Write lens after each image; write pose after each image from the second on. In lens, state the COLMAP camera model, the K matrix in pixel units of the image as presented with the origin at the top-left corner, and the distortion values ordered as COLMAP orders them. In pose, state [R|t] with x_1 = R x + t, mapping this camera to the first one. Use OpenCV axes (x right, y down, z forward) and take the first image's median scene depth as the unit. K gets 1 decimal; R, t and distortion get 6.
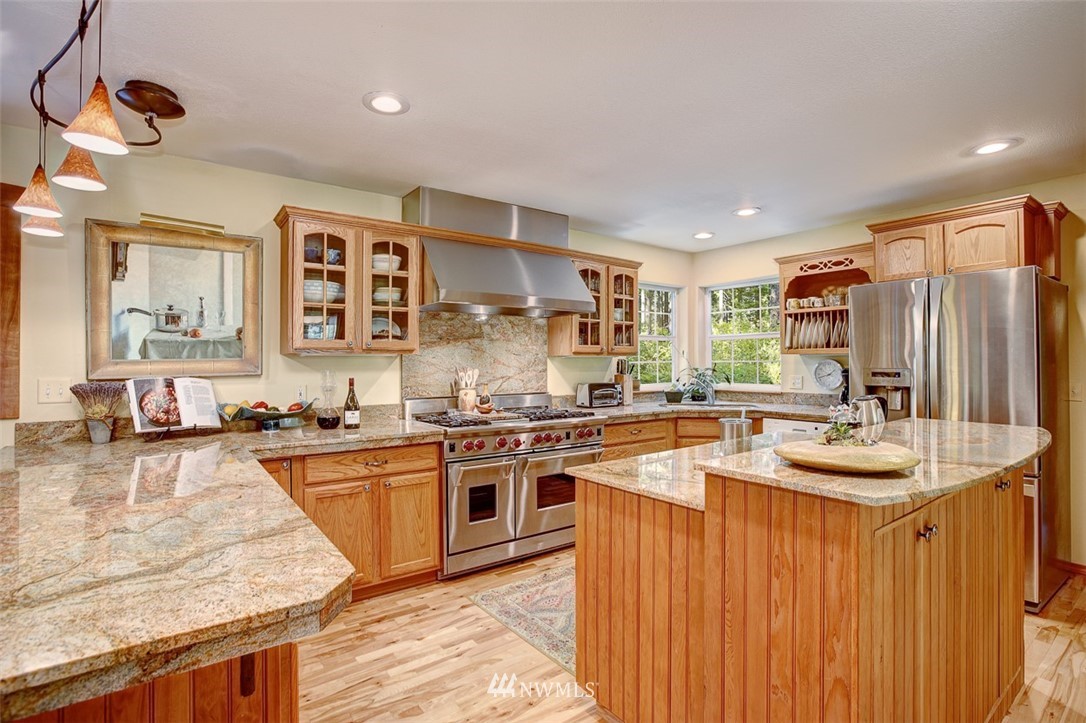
lens RADIAL K [[499.5, 0, 551.2], [0, 499.5, 355.8], [0, 0, 1]] dist [-0.013011, -0.000072]
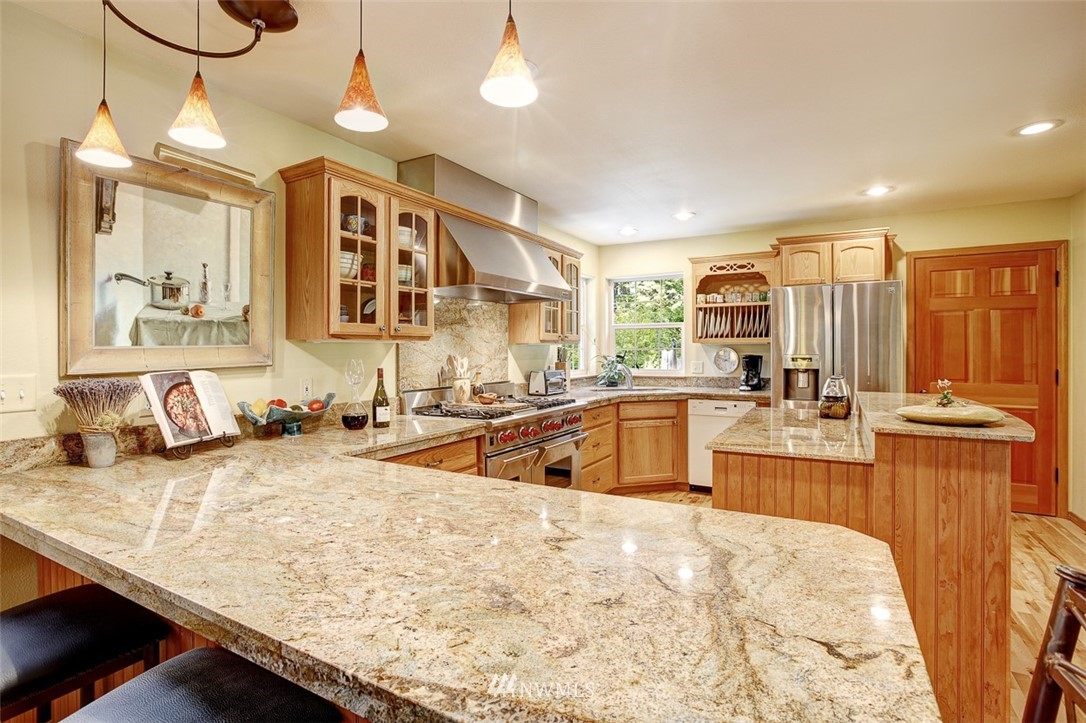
lens RADIAL K [[534.7, 0, 538.5], [0, 534.7, 347.6], [0, 0, 1]] dist [-0.002192, -0.000118]
pose [[0.909928, 0.000377, 0.414766, -0.540534], [-0.003019, 0.999979, 0.005716, 0.002665], [-0.414755, -0.006453, 0.909910, 0.050112]]
